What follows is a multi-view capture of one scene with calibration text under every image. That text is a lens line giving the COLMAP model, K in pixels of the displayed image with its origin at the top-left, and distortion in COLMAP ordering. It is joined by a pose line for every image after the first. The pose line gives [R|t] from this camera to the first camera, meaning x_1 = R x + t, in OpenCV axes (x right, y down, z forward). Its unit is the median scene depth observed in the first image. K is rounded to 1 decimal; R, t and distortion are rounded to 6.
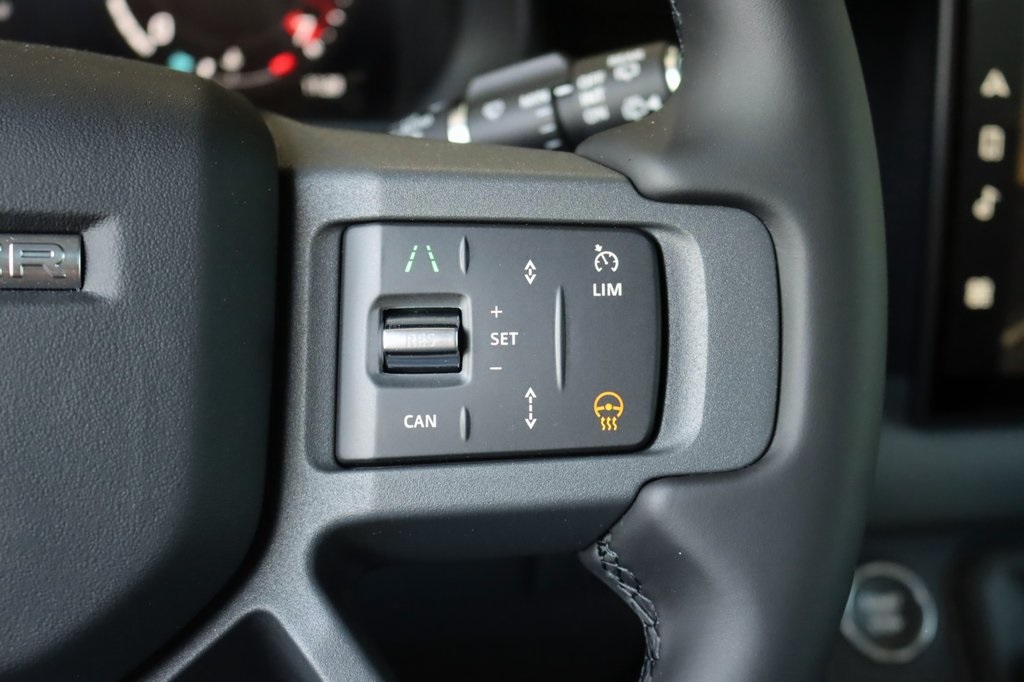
lens RADIAL K [[1592.5, 0, 516.1], [0, 1592.5, 396.3], [0, 0, 1]] dist [-0.018826, 0.000000]
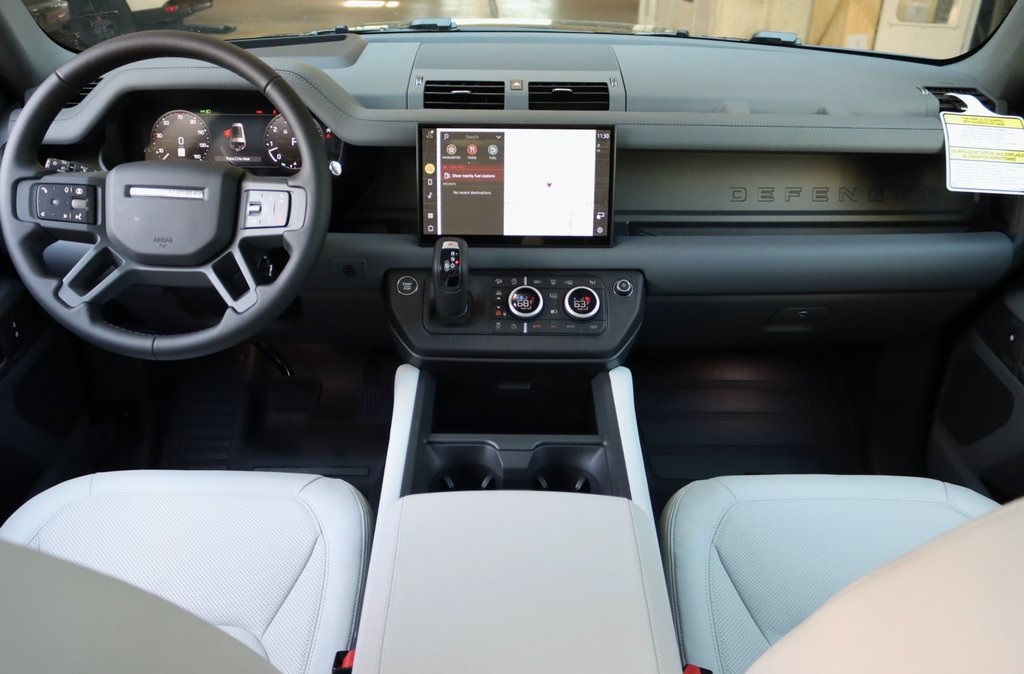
lens RADIAL K [[821.3, 0, 504.9], [0, 821.3, 335.9], [0, 0, 1]] dist [-0.019445, 0.027102]
pose [[0.974271, 0.049407, -0.219897, 1.633087], [-0.048607, 0.998777, 0.009051, 0.388205], [0.220075, 0.001870, 0.975481, -1.937781]]
